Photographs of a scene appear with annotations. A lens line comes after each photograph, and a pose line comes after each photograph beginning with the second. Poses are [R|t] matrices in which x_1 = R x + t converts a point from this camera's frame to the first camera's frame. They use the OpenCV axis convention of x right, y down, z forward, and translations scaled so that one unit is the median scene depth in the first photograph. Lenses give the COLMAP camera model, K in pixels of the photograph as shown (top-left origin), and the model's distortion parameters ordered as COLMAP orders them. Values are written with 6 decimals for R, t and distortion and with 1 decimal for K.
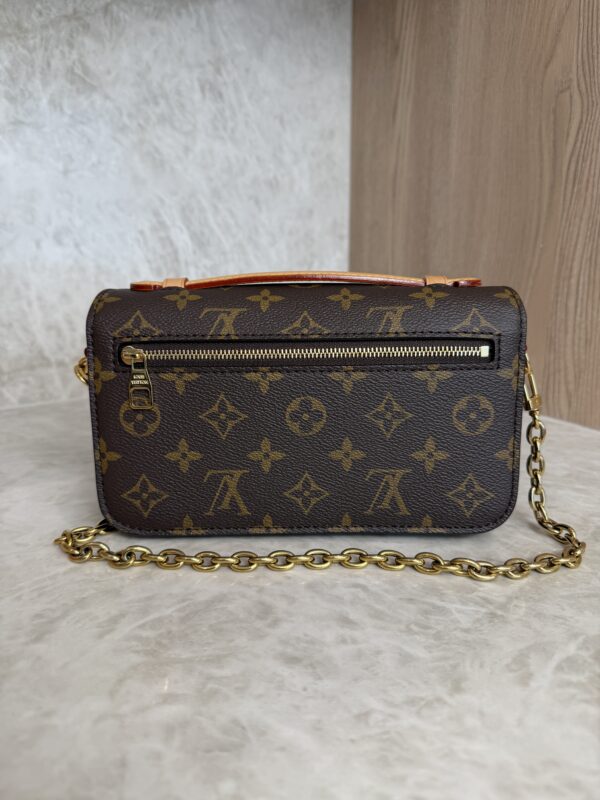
lens RADIAL K [[591.6, 0, 295.4], [0, 591.6, 399.6], [0, 0, 1]] dist [-0.031291, 0.002846]
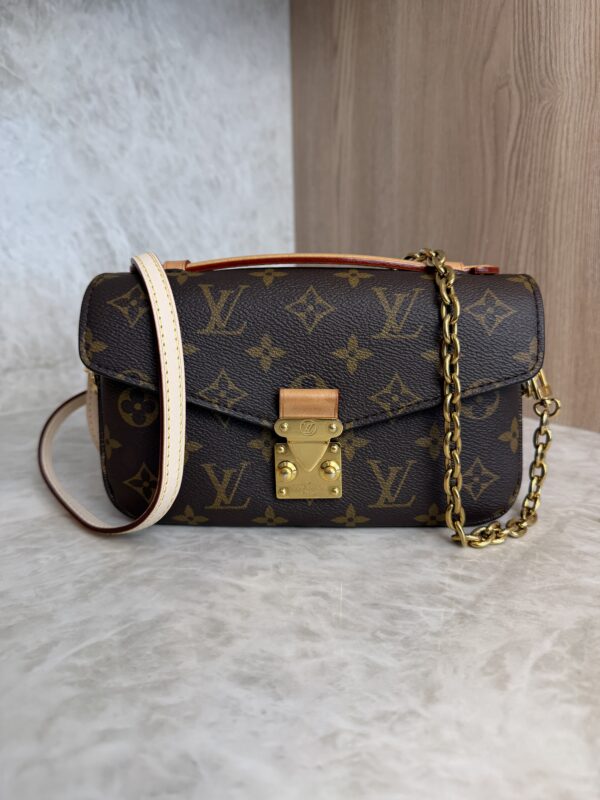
lens RADIAL K [[594.2, 0, 300.2], [0, 594.2, 397.4], [0, 0, 1]] dist [-0.040283, 0.011855]
pose [[0.995221, -0.034566, 0.091325, 0.005093], [0.036928, 0.999022, -0.024301, 0.031855], [-0.090396, 0.027557, 0.995525, 0.075849]]
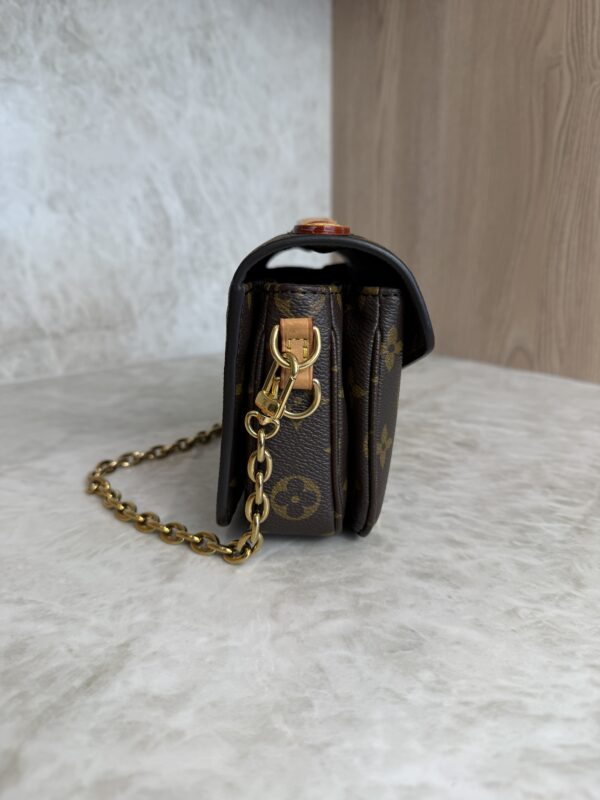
lens RADIAL K [[598.5, 0, 300.0], [0, 598.5, 400.0], [0, 0, 1]] dist [-0.043885, 0.008733]
pose [[0.990635, -0.035414, 0.131866, -0.306569], [0.032663, 0.999203, 0.022962, 0.077411], [-0.132574, -0.018440, 0.991002, -0.030361]]
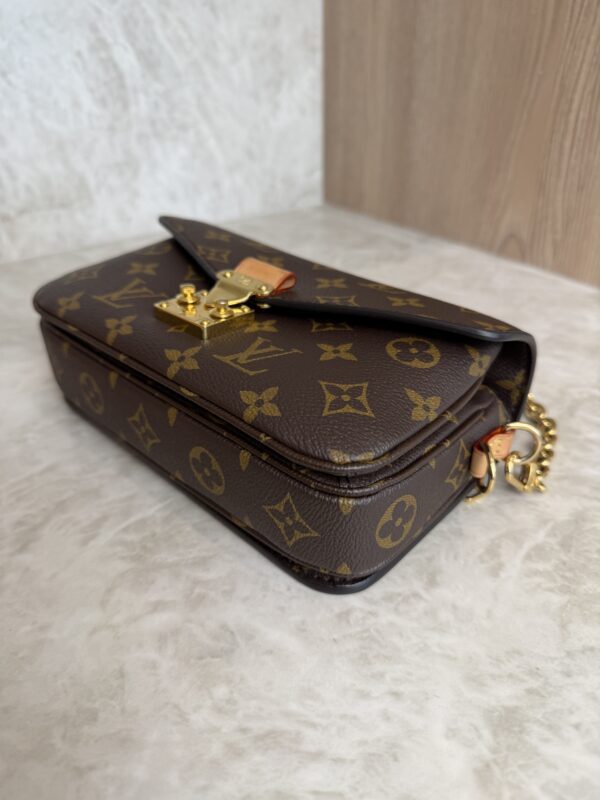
lens RADIAL K [[604.2, 0, 300.0], [0, 604.2, 400.0], [0, 0, 1]] dist [-0.048940, 0.011123]
pose [[0.998255, -0.034842, 0.047674, -0.002505], [0.019477, 0.956467, 0.291189, -0.113393], [-0.055744, -0.289752, 0.955477, 0.056737]]
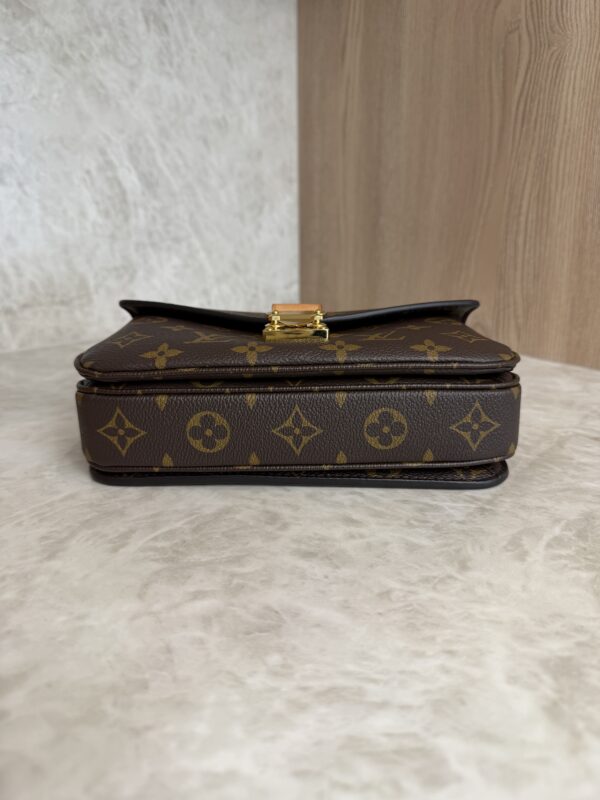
lens RADIAL K [[594.9, 0, 299.1], [0, 594.9, 399.1], [0, 0, 1]] dist [-0.035598, 0.006025]
pose [[0.991907, -0.037086, 0.121426, -0.119095], [0.029800, 0.997676, 0.061281, 0.082741], [-0.123416, -0.057167, 0.990707, -0.027250]]
